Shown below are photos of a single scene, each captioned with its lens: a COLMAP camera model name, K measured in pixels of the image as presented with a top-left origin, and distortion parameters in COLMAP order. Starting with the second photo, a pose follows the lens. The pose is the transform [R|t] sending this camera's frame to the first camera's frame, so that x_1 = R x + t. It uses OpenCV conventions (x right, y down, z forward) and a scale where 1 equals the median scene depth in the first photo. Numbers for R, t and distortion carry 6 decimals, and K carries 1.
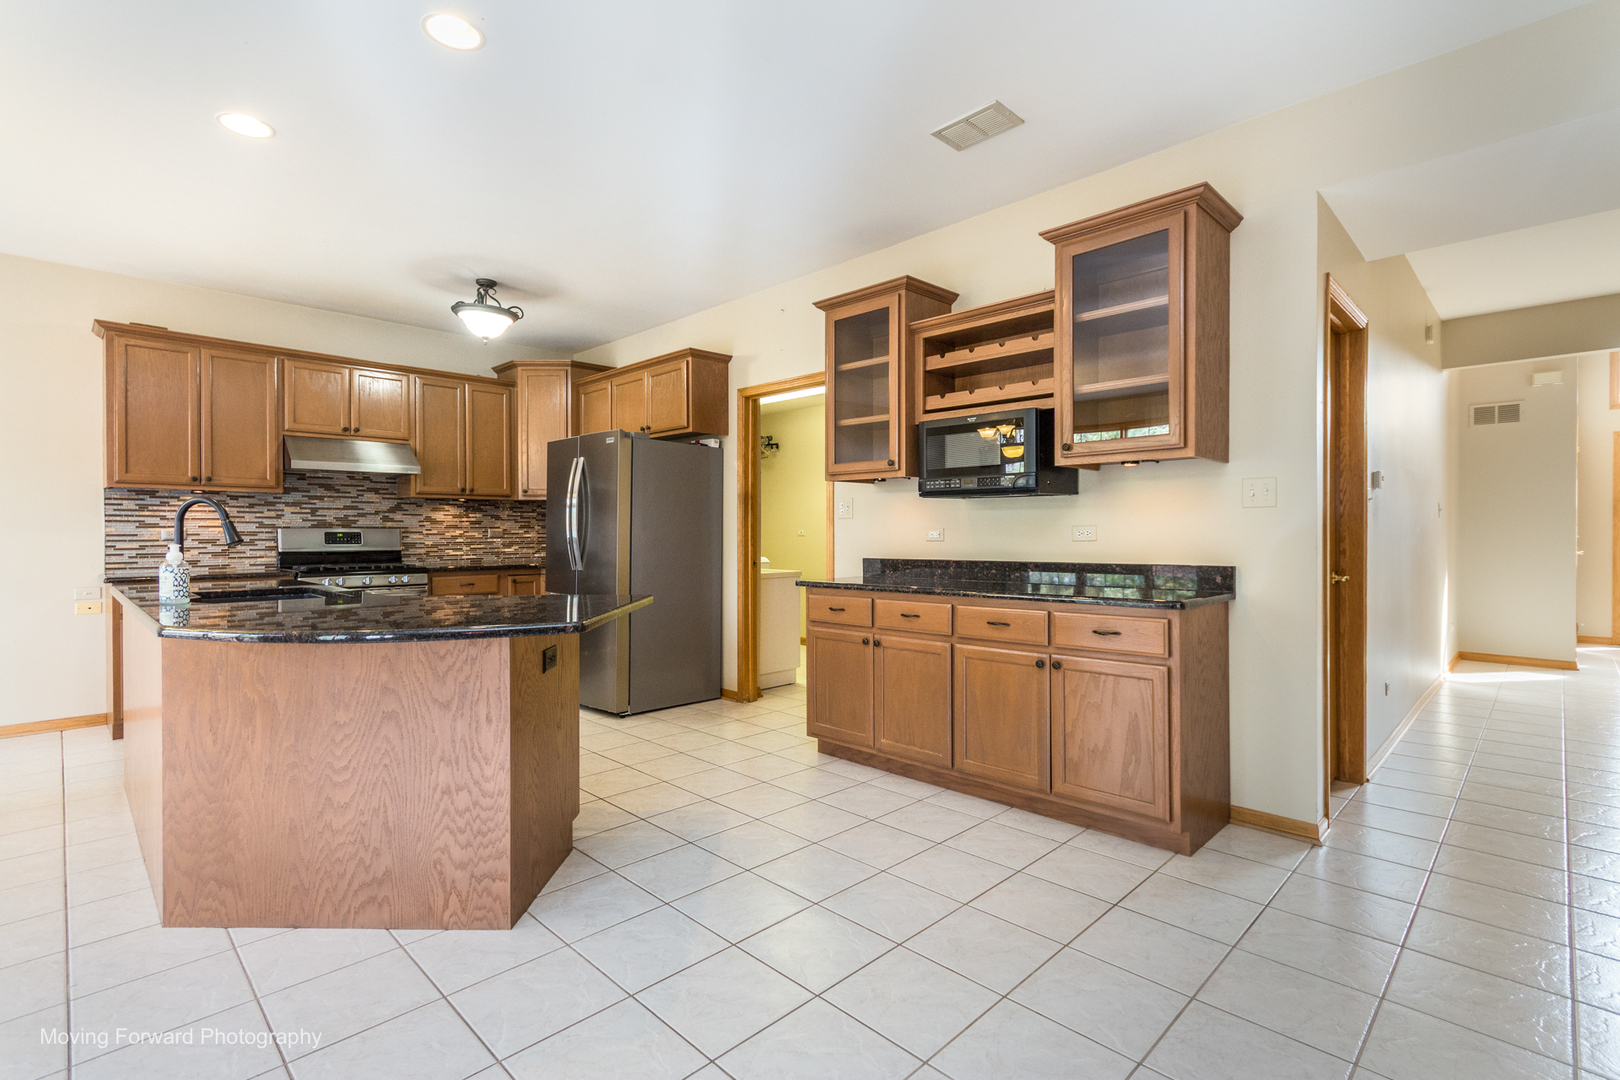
lens RADIAL K [[750.1, 0, 806.3], [0, 750.1, 534.5], [0, 0, 1]] dist [0.007573, 0.000745]
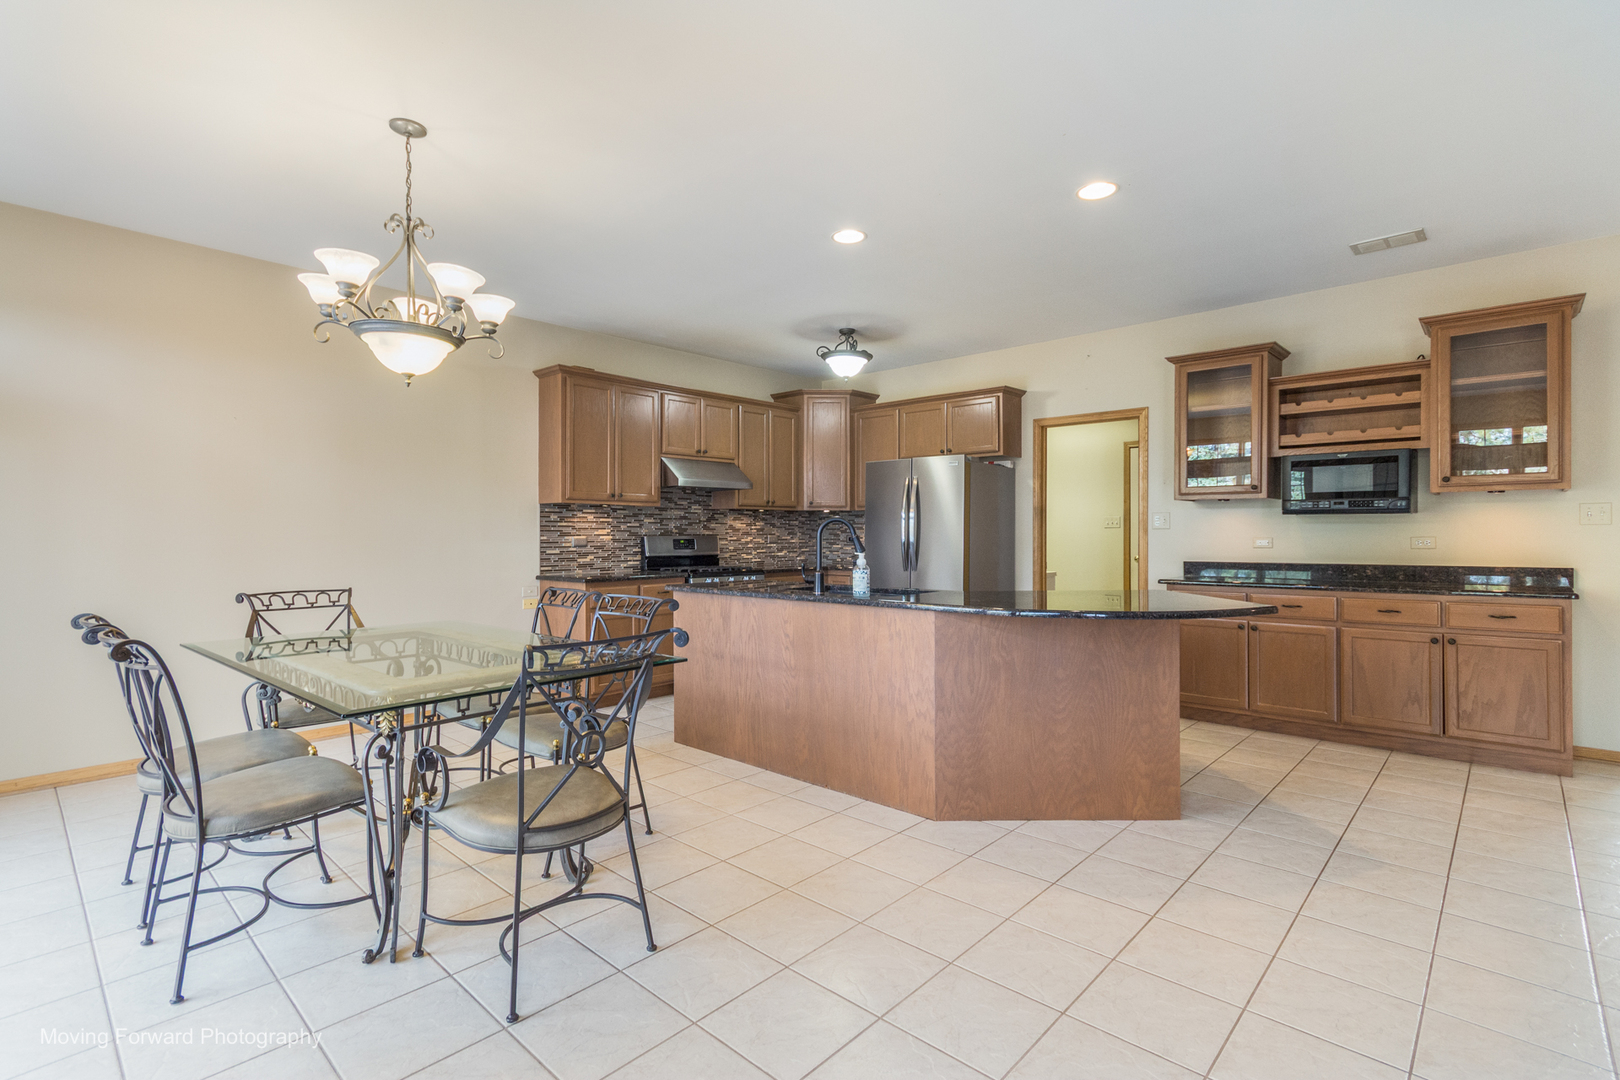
lens RADIAL K [[750.1, 0, 806.3], [0, 750.1, 534.5], [0, 0, 1]] dist [0.007573, 0.000745]
pose [[0.999375, 0.000099, 0.035361, -0.536499], [-0.000070, 1.000000, -0.000820, -0.010683], [-0.035361, 0.000817, 0.999374, -0.194793]]
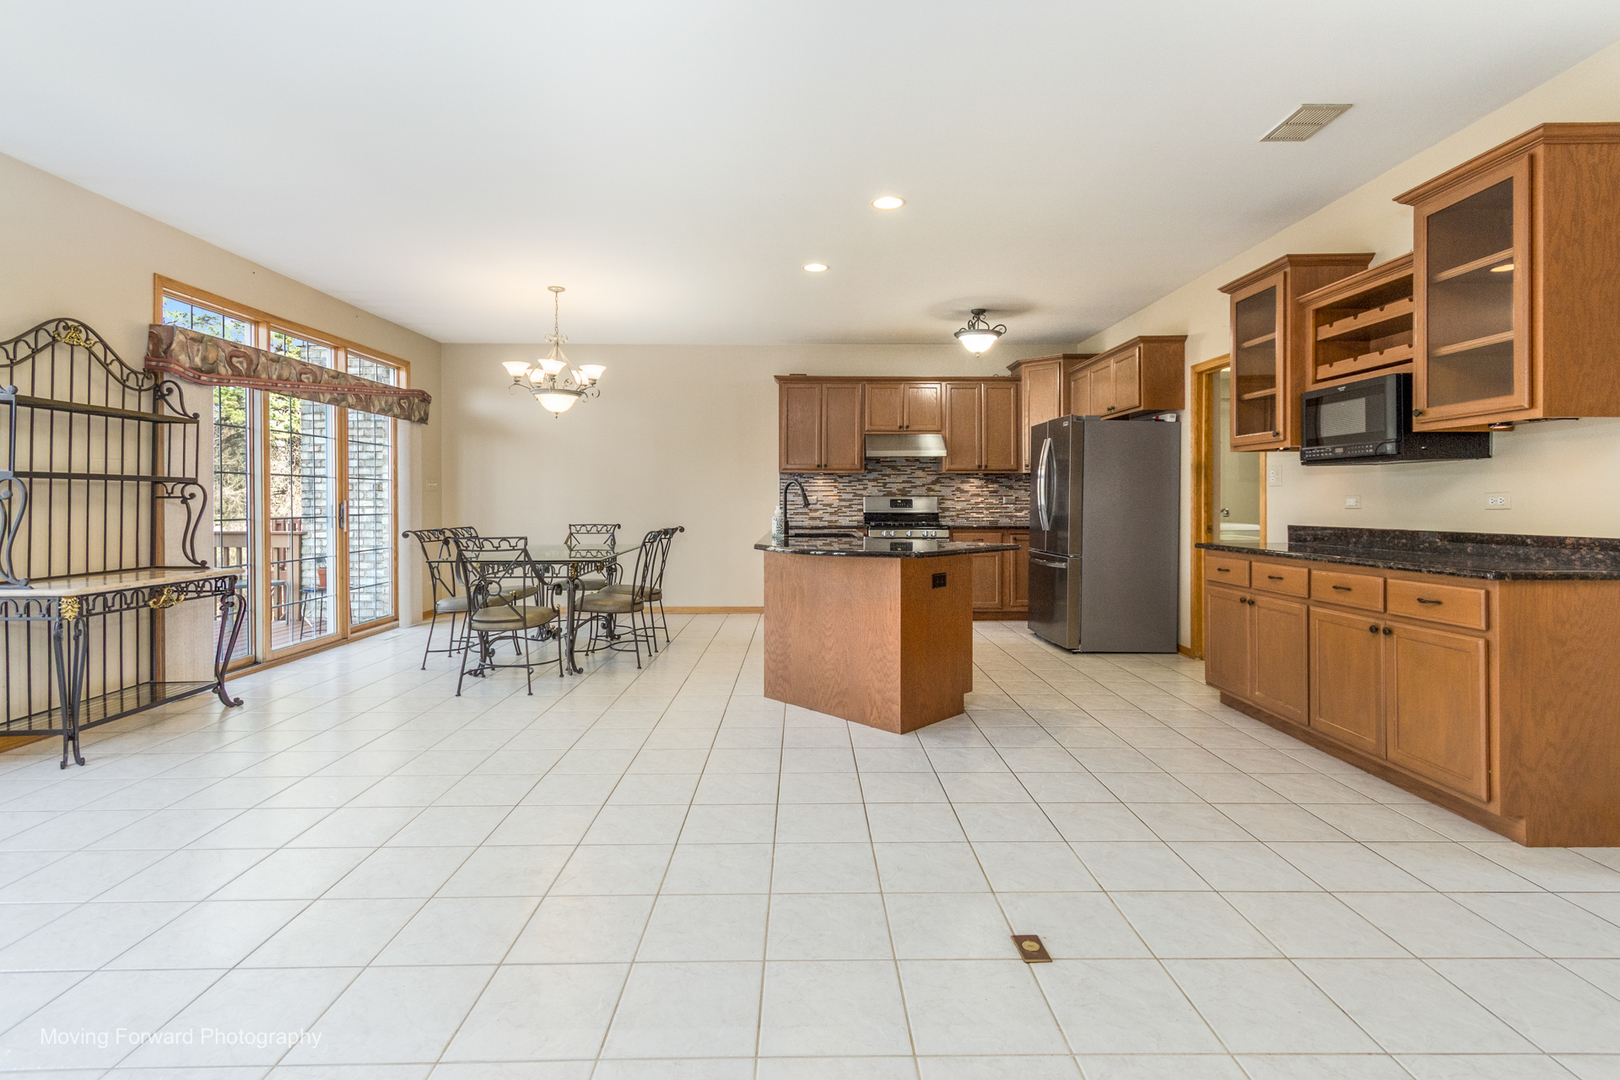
lens RADIAL K [[760.2, 0, 811.7], [0, 760.2, 499.5], [0, 0, 1]] dist [0.004778, -0.000045]
pose [[0.717894, 0.000871, -0.696152, 0.299762], [-0.002557, 0.999996, -0.001385, -0.000062], [0.696148, 0.002774, 0.717893, -0.168517]]
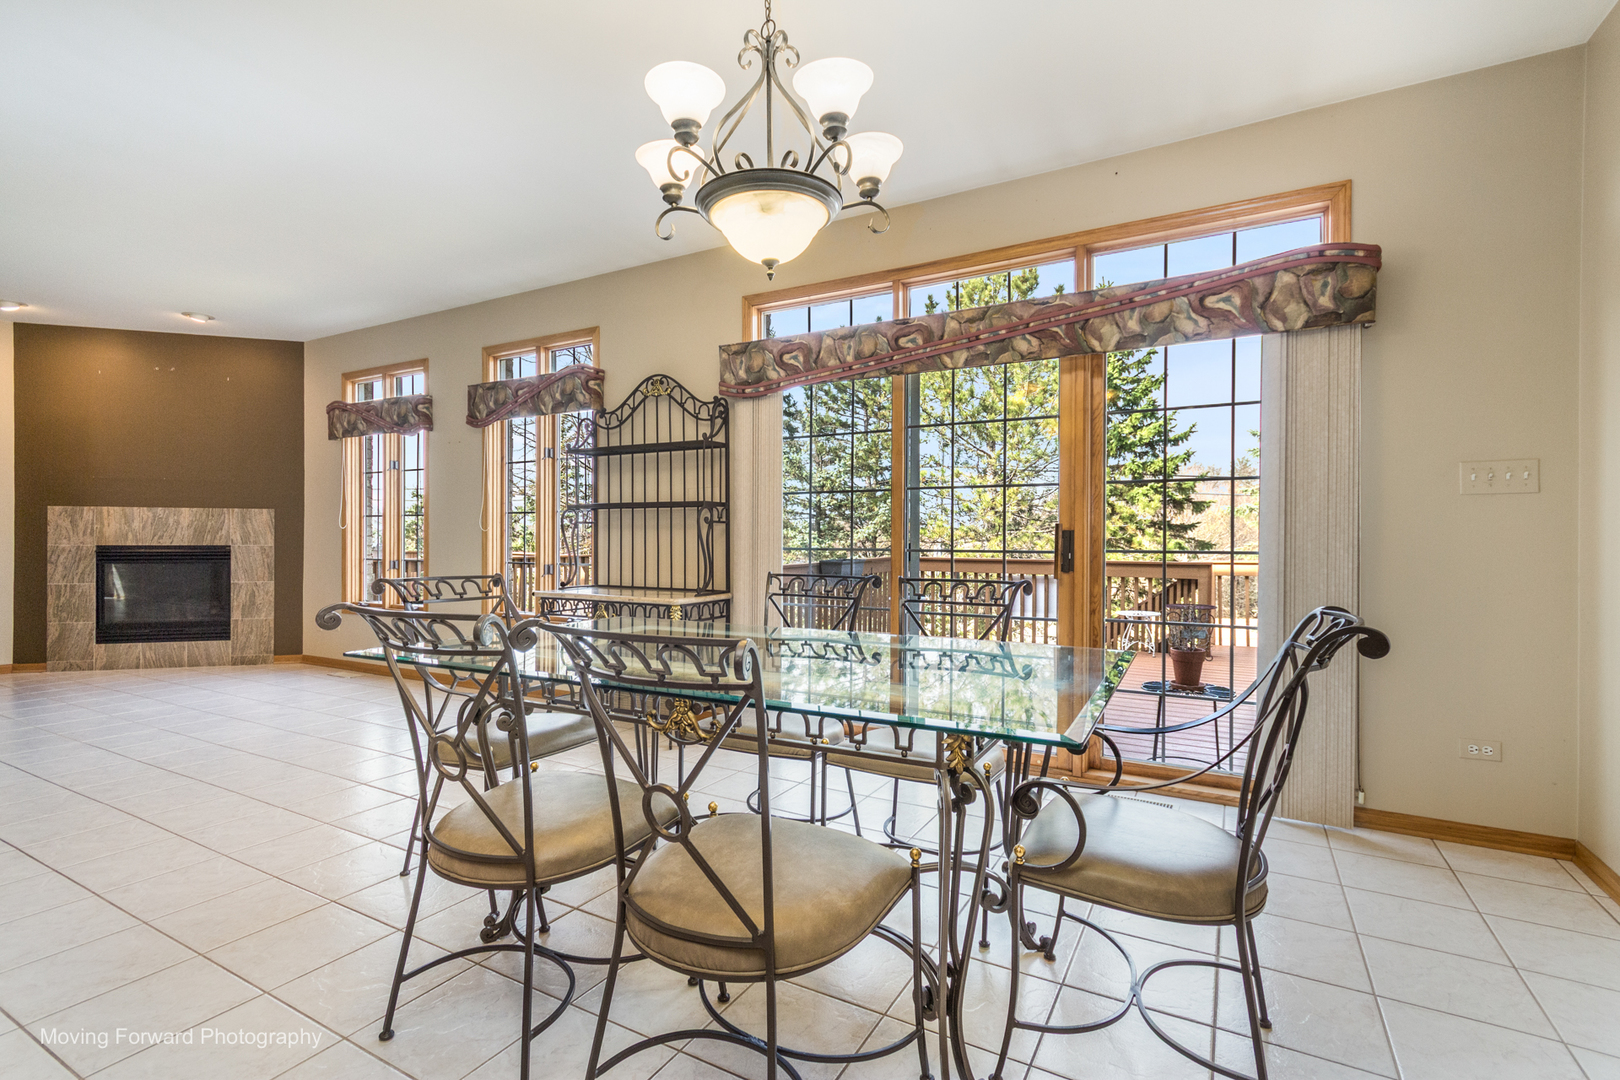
lens RADIAL K [[750.1, 0, 806.3], [0, 750.1, 534.5], [0, 0, 1]] dist [0.007573, 0.000745]
pose [[-0.963079, -0.002453, -0.269208, -0.746485], [-0.002187, 0.999997, -0.001289, 0.014255], [0.269210, -0.000652, -0.963081, 0.833993]]
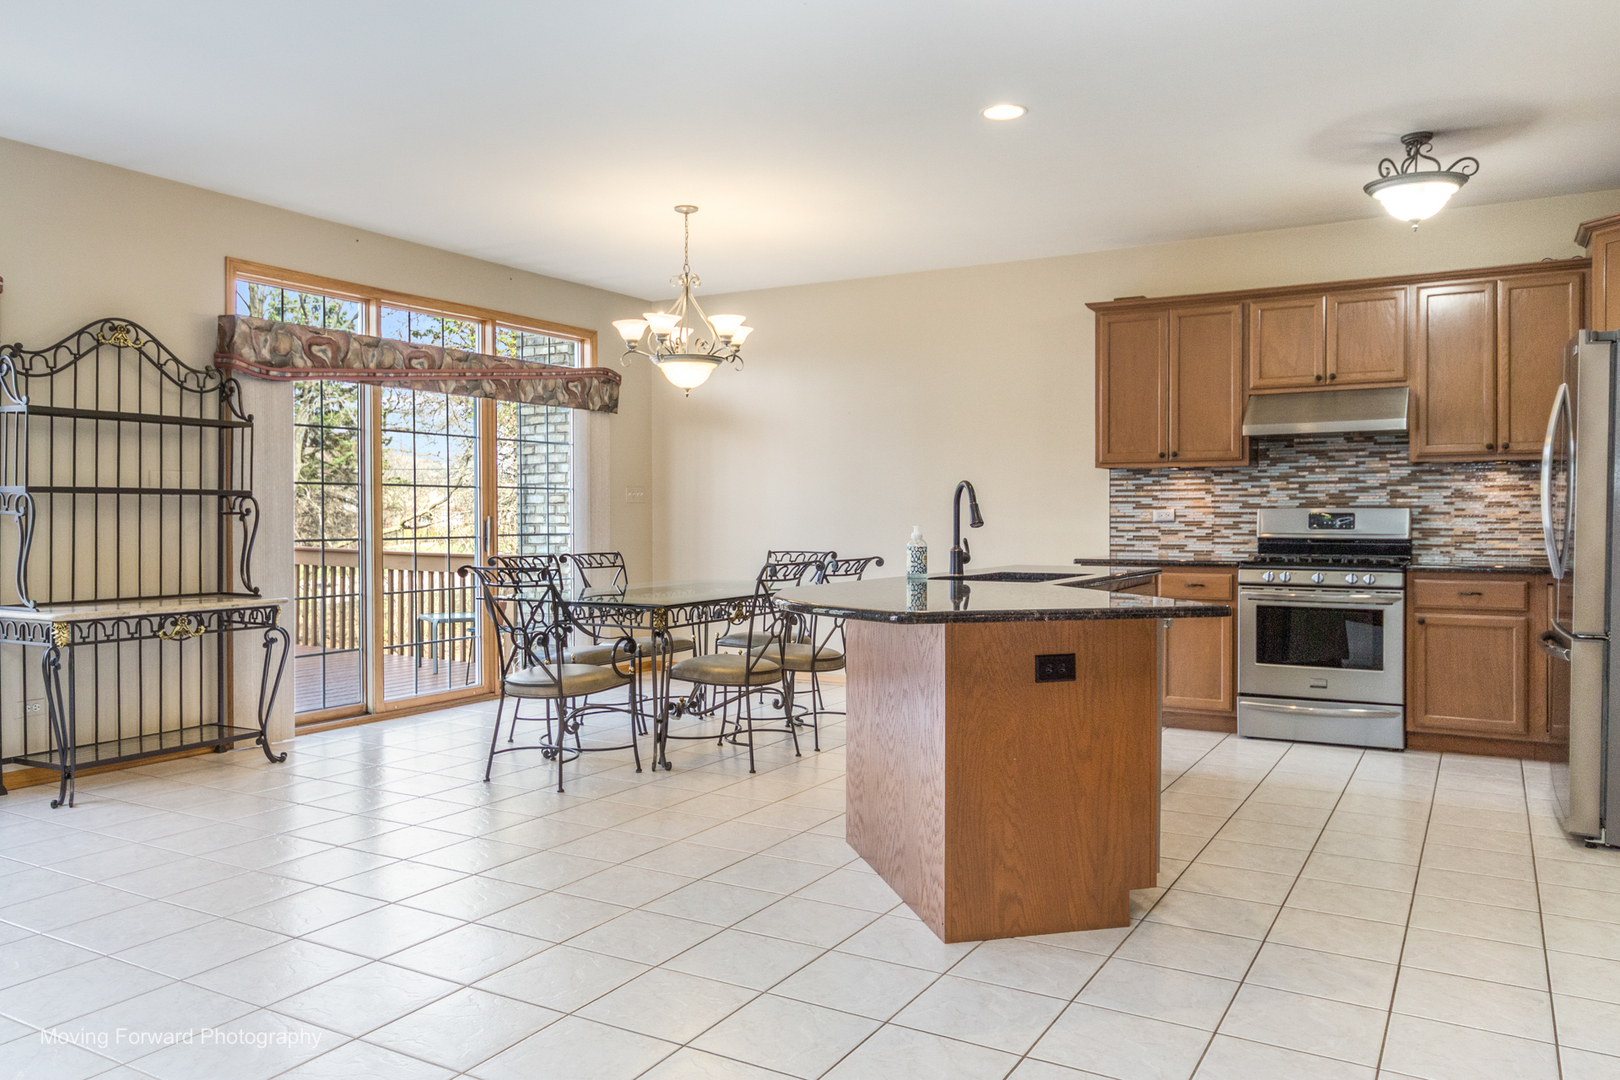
lens RADIAL K [[1171.5, 0, 809.4], [0, 1171.5, 517.6], [0, 0, 1]] dist [-0.001850, 0.004944]
pose [[0.259398, 0.003634, -0.965764, 0.441932], [-0.000967, 0.999993, 0.003504, -0.002374], [0.965770, 0.000025, 0.259400, 0.215149]]
